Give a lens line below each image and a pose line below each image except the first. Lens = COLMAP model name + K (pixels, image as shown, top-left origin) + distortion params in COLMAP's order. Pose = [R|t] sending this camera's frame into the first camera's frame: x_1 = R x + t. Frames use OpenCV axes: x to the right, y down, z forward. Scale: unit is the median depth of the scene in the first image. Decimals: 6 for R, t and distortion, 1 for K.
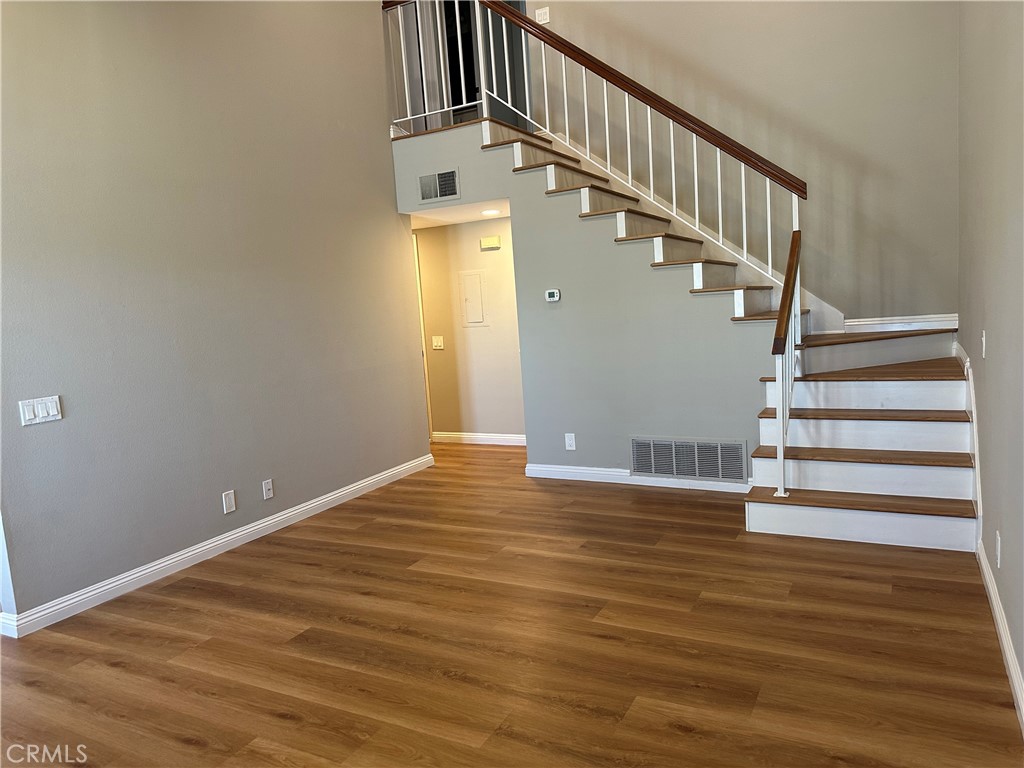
lens RADIAL K [[720.7, 0, 502.1], [0, 720.7, 373.3], [0, 0, 1]] dist [0.069778, -0.086843]
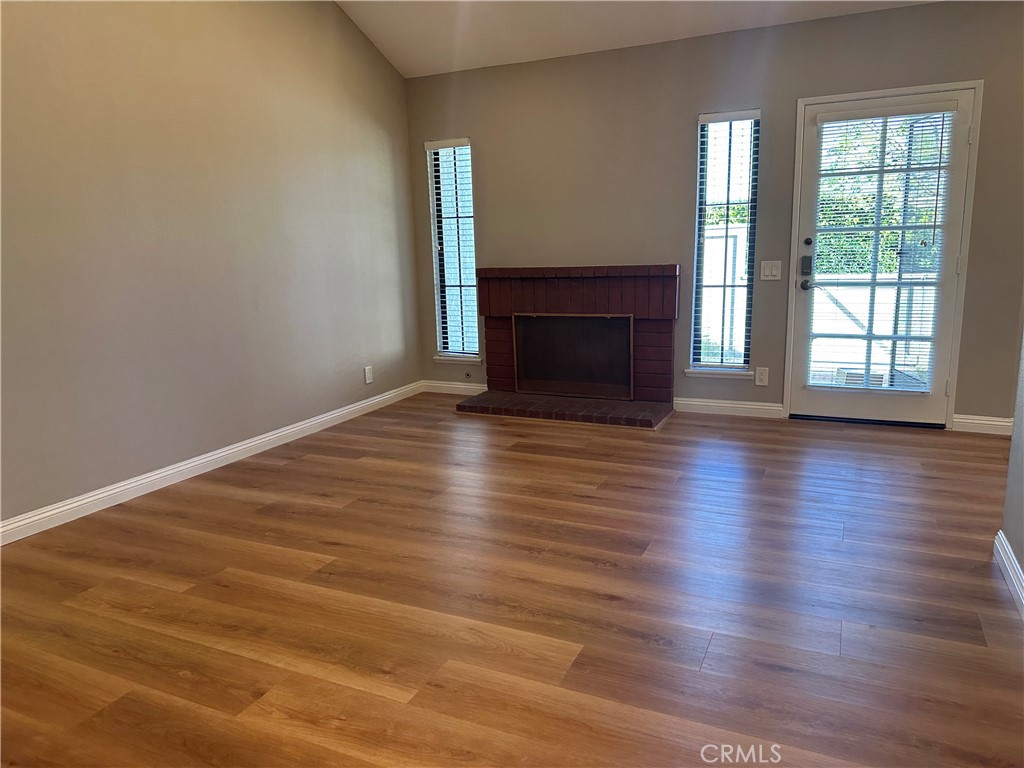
lens RADIAL K [[716.0, 0, 508.2], [0, 716.0, 386.4], [0, 0, 1]] dist [0.133443, -0.200546]
pose [[-0.993158, 0.108615, -0.042884, -0.075578], [0.091186, 0.950754, 0.296228, -0.122769], [0.072947, 0.290291, -0.954154, 1.635413]]
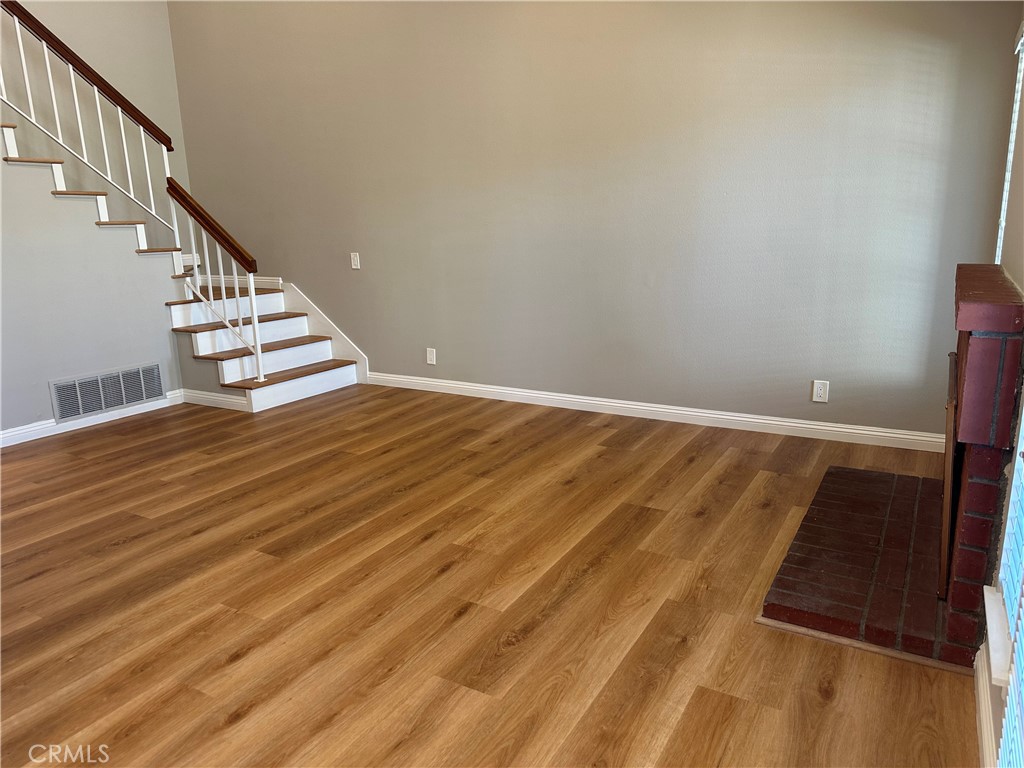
lens RADIAL K [[716.0, 0, 508.2], [0, 716.0, 386.4], [0, 0, 1]] dist [0.133443, -0.200546]
pose [[0.033455, -0.157751, 0.986912, -1.049592], [0.124911, 0.980382, 0.152473, 0.035130], [-0.991604, 0.118176, 0.052503, 0.552156]]
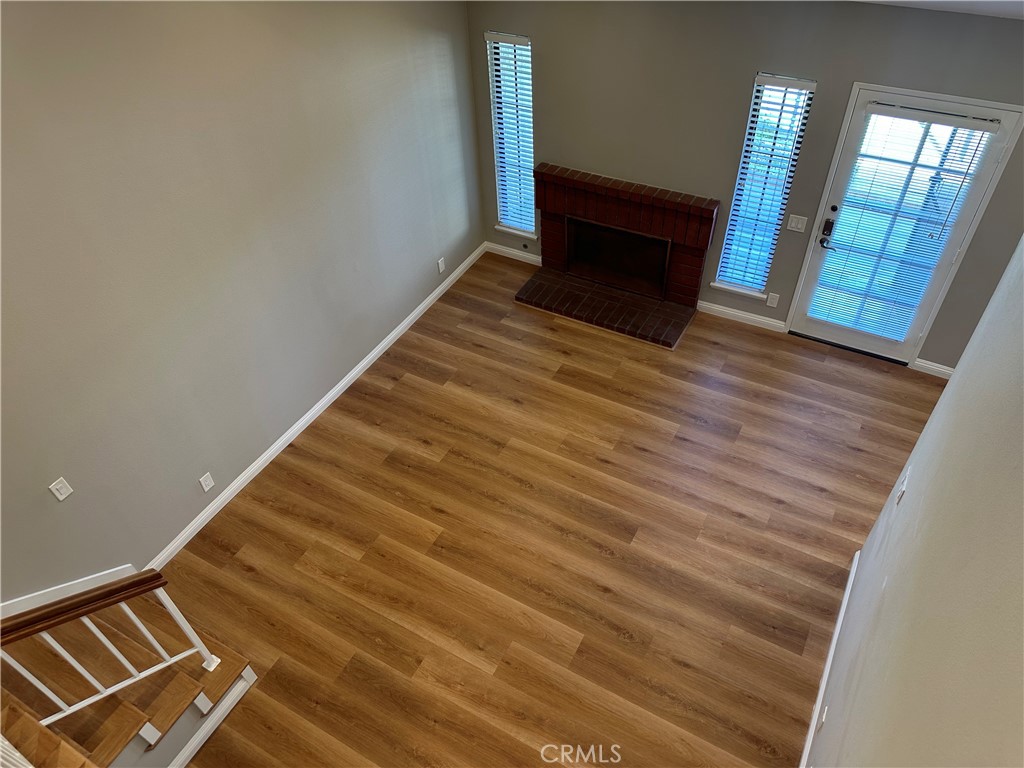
lens RADIAL K [[716.0, 0, 508.2], [0, 716.0, 386.4], [0, 0, 1]] dist [0.133443, -0.200546]
pose [[-0.993102, 0.074839, 0.090266, -0.159245], [0.117245, 0.643939, 0.756039, -0.901179], [-0.001544, 0.761407, -0.648272, 1.557553]]
